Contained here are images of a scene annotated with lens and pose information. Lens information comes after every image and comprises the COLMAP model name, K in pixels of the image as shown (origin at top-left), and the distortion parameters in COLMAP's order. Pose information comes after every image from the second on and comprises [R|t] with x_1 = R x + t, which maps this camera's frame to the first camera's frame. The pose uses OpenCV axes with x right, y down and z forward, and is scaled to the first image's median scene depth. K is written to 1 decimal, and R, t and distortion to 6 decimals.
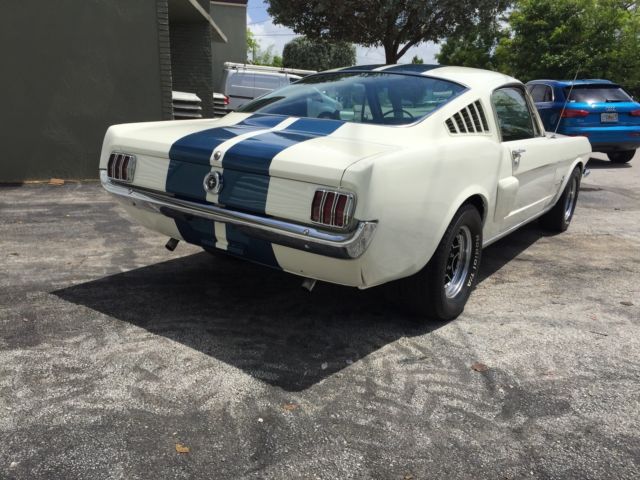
lens RADIAL K [[545.7, 0, 322.8], [0, 545.7, 239.7], [0, 0, 1]] dist [0.097322, -0.141558]
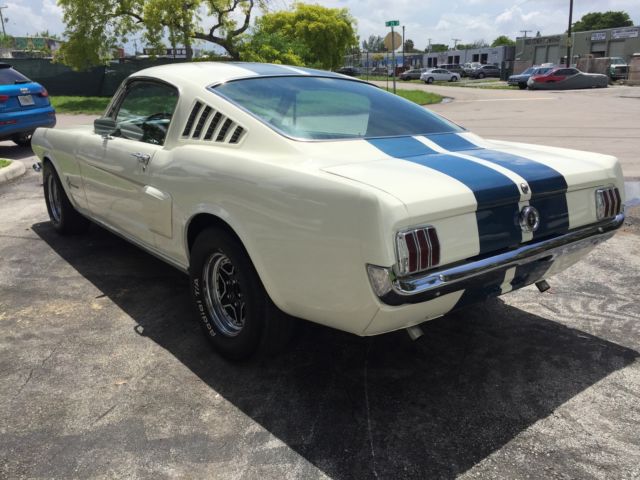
lens RADIAL K [[545.7, 0, 322.8], [0, 545.7, 239.7], [0, 0, 1]] dist [0.097322, -0.141558]
pose [[0.286775, -0.303342, 0.908704, -1.205576], [0.256512, 0.938224, 0.232245, -0.395295], [-0.923018, 0.166491, 0.346870, 1.099185]]
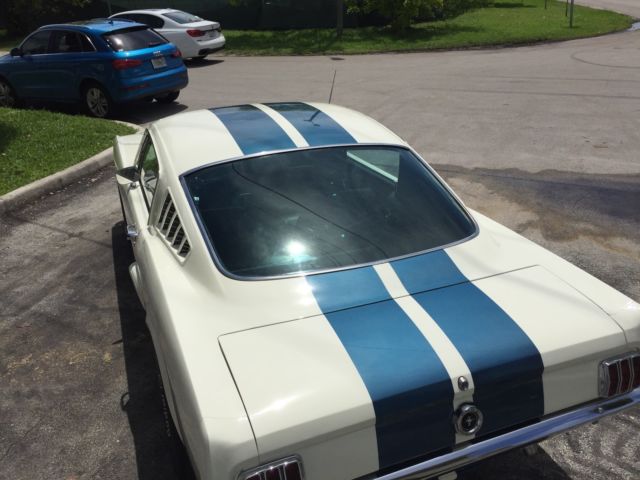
lens RADIAL K [[545.7, 0, 322.8], [0, 545.7, 239.7], [0, 0, 1]] dist [0.097322, -0.141558]
pose [[0.549309, -0.389568, 0.739254, -0.806539], [0.261368, 0.920389, 0.290810, -0.624816], [-0.793692, 0.033473, 0.607398, 0.776619]]
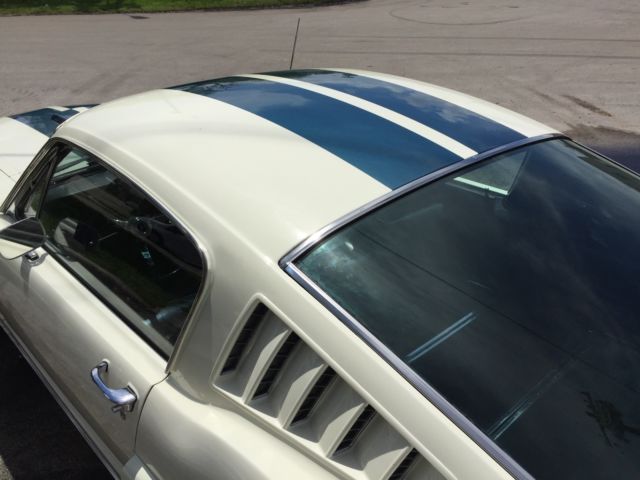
lens RADIAL K [[545.7, 0, 322.8], [0, 545.7, 239.7], [0, 0, 1]] dist [0.097322, -0.141558]
pose [[0.197554, -0.488926, 0.849661, -0.454038], [0.254513, 0.862602, 0.437196, -0.701996], [-0.946676, 0.129880, 0.294849, 1.525980]]
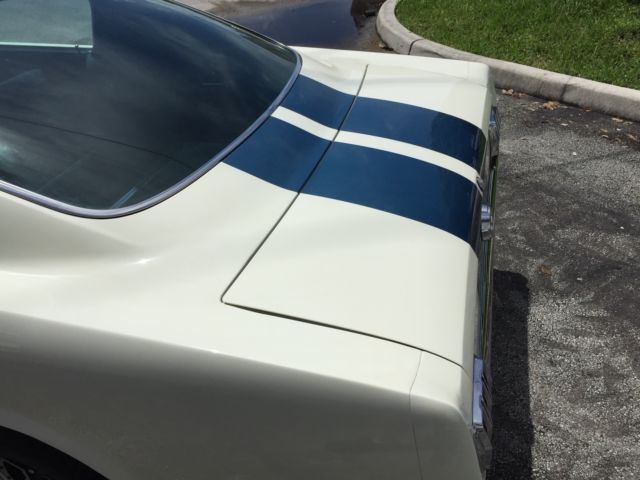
lens RADIAL K [[545.7, 0, 322.8], [0, 545.7, 239.7], [0, 0, 1]] dist [0.097322, -0.141558]
pose [[-0.329130, -0.581593, 0.743924, -0.672813], [0.261013, 0.701090, 0.663585, -0.599433], [-0.907494, 0.412580, -0.078946, 1.339193]]
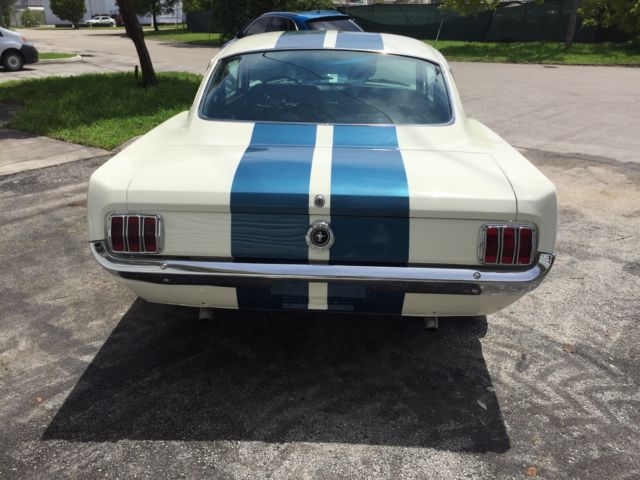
lens RADIAL K [[545.7, 0, 322.8], [0, 545.7, 239.7], [0, 0, 1]] dist [0.097322, -0.141558]
pose [[0.842320, -0.233515, 0.485765, -0.628665], [0.168273, 0.970157, 0.174584, -0.255438], [-0.512036, -0.065314, 0.856477, 0.366645]]
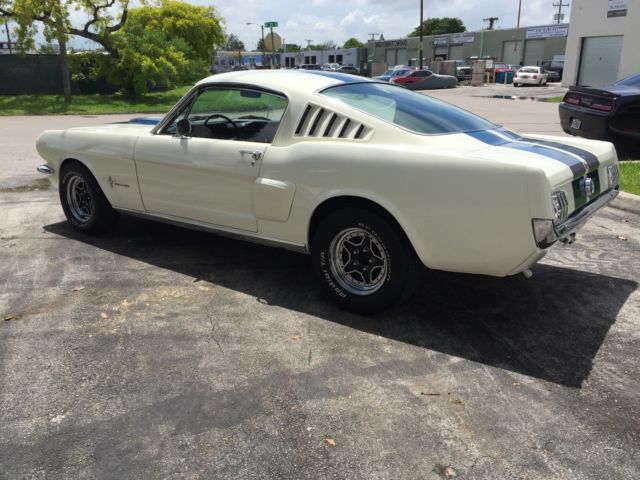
lens RADIAL K [[545.7, 0, 322.8], [0, 545.7, 239.7], [0, 0, 1]] dist [0.097322, -0.141558]
pose [[0.036939, -0.316547, 0.947857, -1.567627], [0.252949, 0.920578, 0.297579, -0.562437], [-0.966774, 0.228768, 0.114076, 1.598794]]
